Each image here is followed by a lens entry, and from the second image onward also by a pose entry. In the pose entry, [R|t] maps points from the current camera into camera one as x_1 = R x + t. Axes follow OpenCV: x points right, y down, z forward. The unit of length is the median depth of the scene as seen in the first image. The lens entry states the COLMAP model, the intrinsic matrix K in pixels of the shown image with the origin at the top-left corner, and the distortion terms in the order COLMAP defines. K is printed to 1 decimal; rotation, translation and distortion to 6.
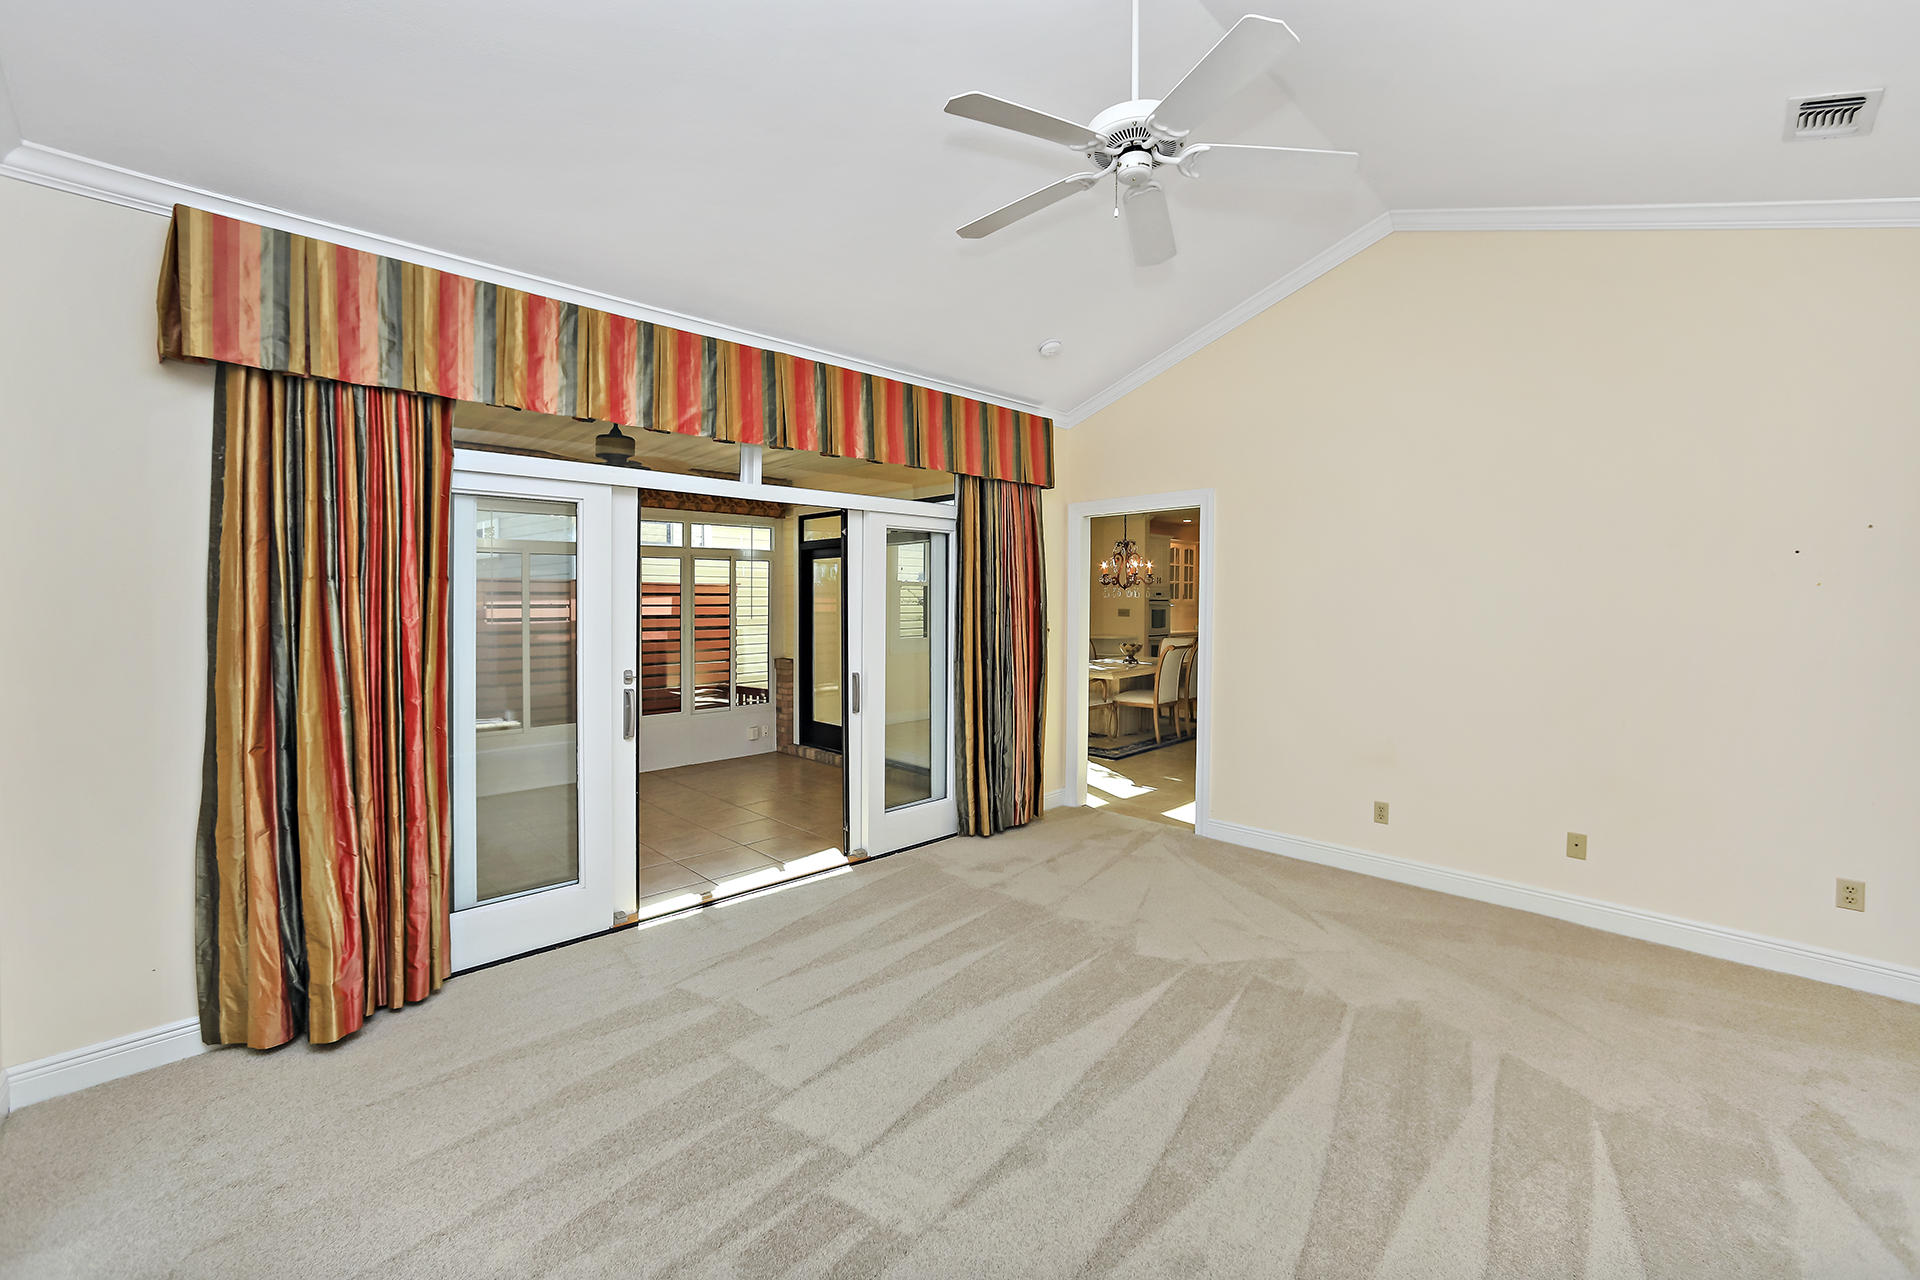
lens RADIAL K [[772.0, 0, 965.9], [0, 772.0, 632.6], [0, 0, 1]] dist [-0.042928, 0.015820]
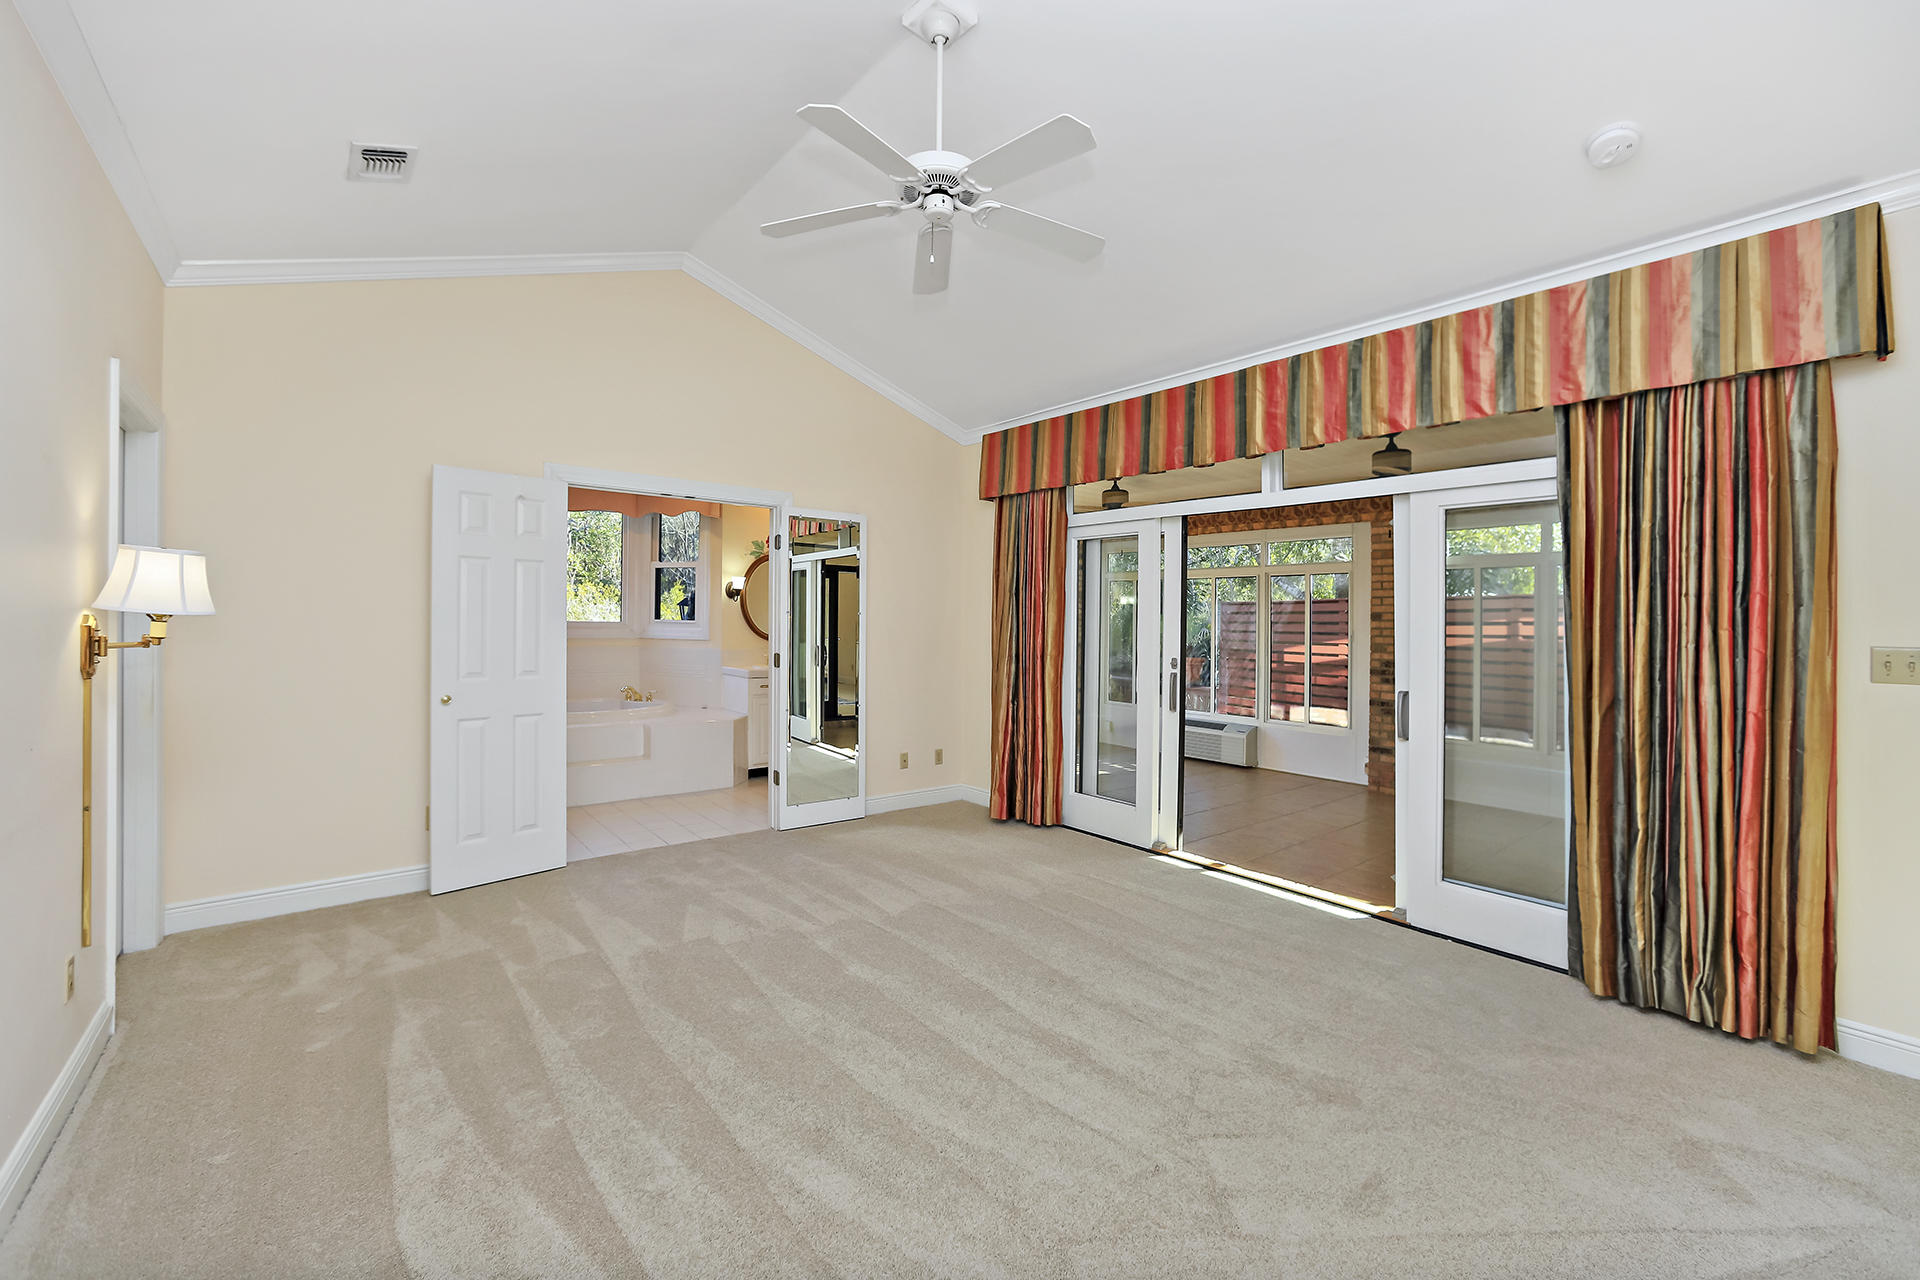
lens RADIAL K [[772.0, 0, 965.9], [0, 772.0, 632.6], [0, 0, 1]] dist [-0.042928, 0.015820]
pose [[-0.068685, 0.018589, -0.997465, 0.711373], [-0.053241, 0.998333, 0.022271, -0.004480], [0.996217, 0.054636, -0.067581, 0.598372]]
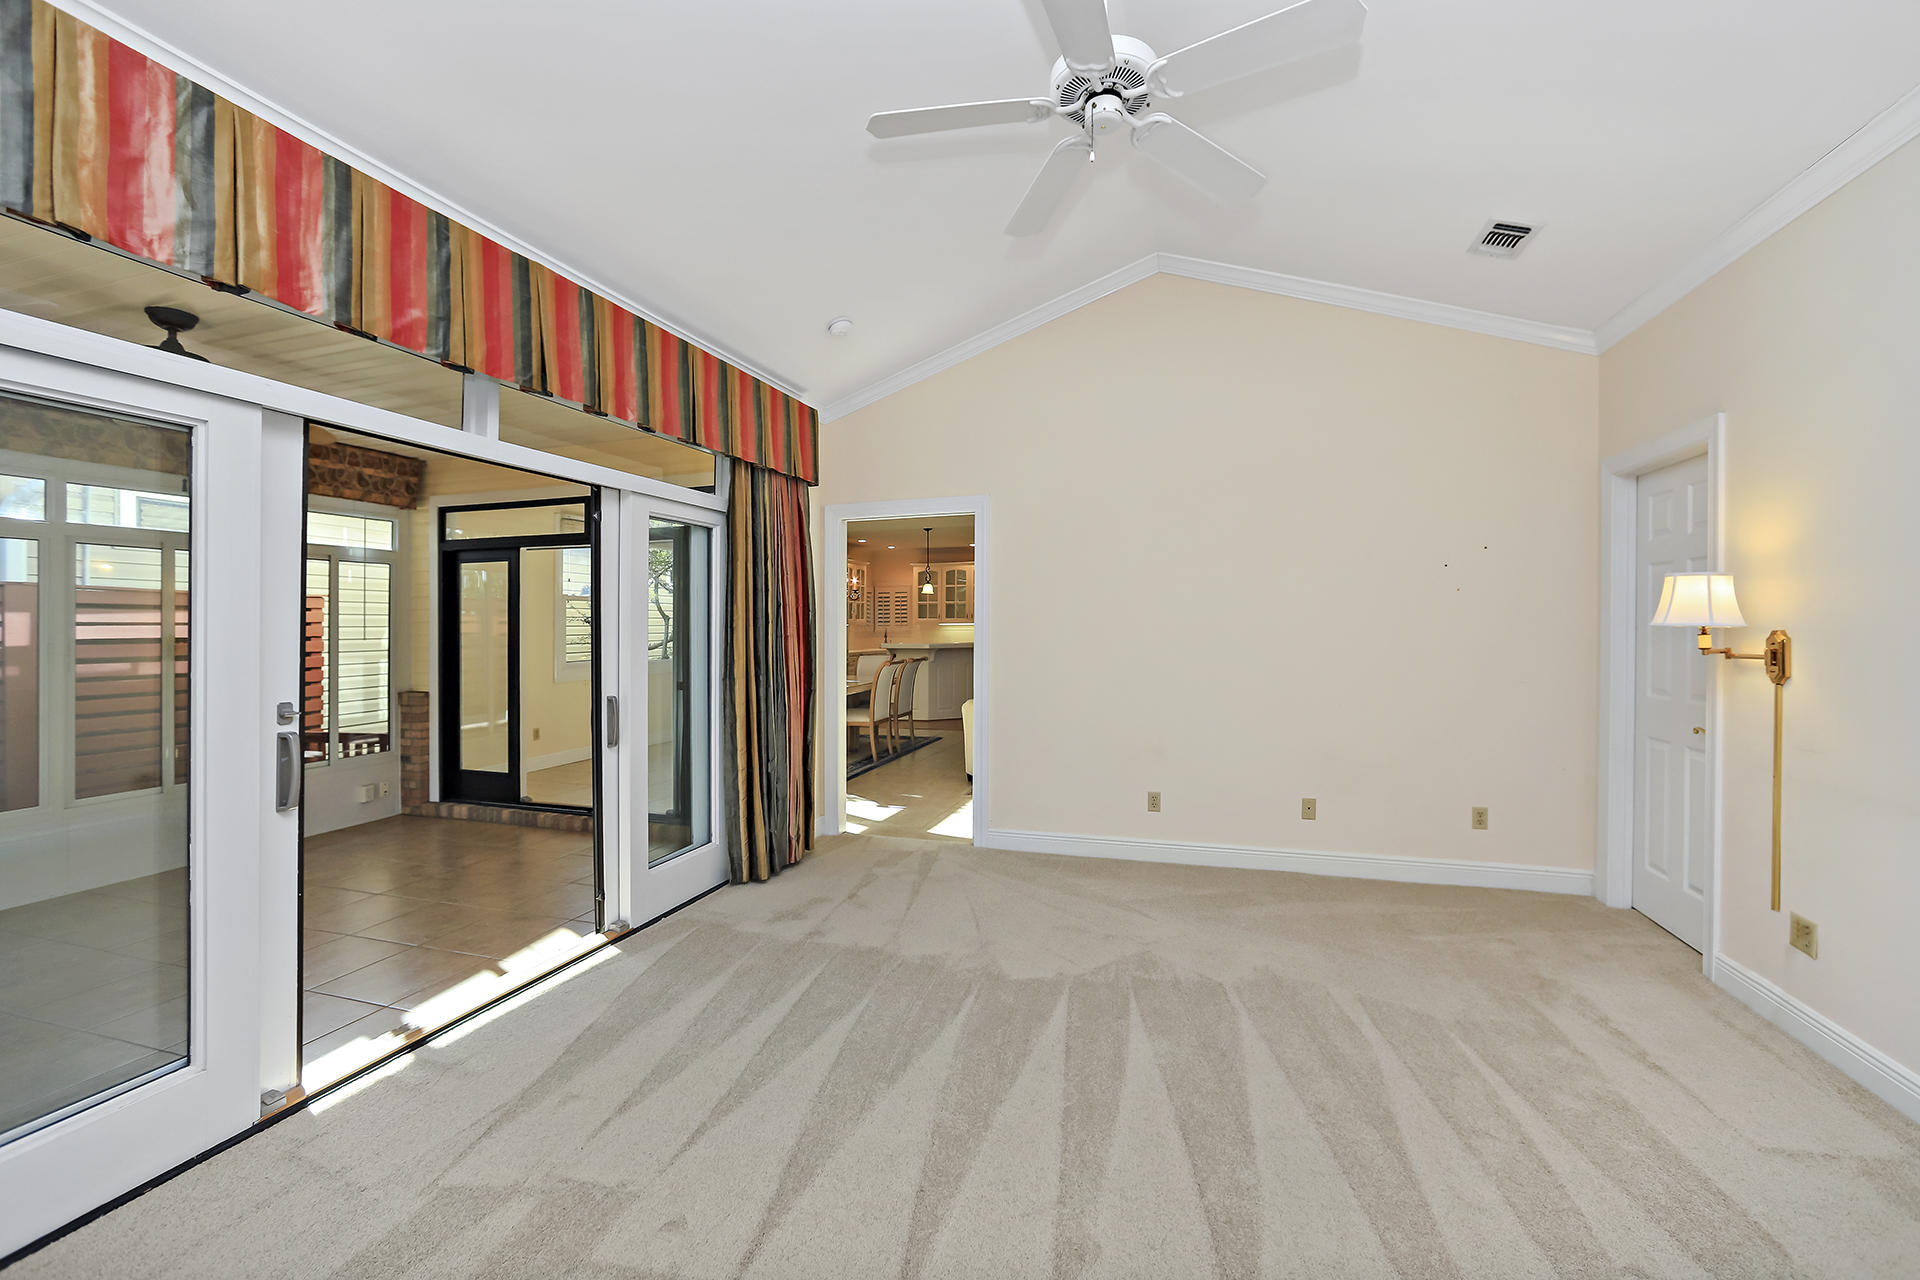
lens RADIAL K [[764.9, 0, 969.6], [0, 764.9, 639.8], [0, 0, 1]] dist [-0.042054, 0.015168]
pose [[0.882658, -0.013914, 0.469809, -0.186542], [0.025363, 0.999515, -0.018049, 0.018284], [-0.469330, 0.027847, 0.882584, 0.150940]]
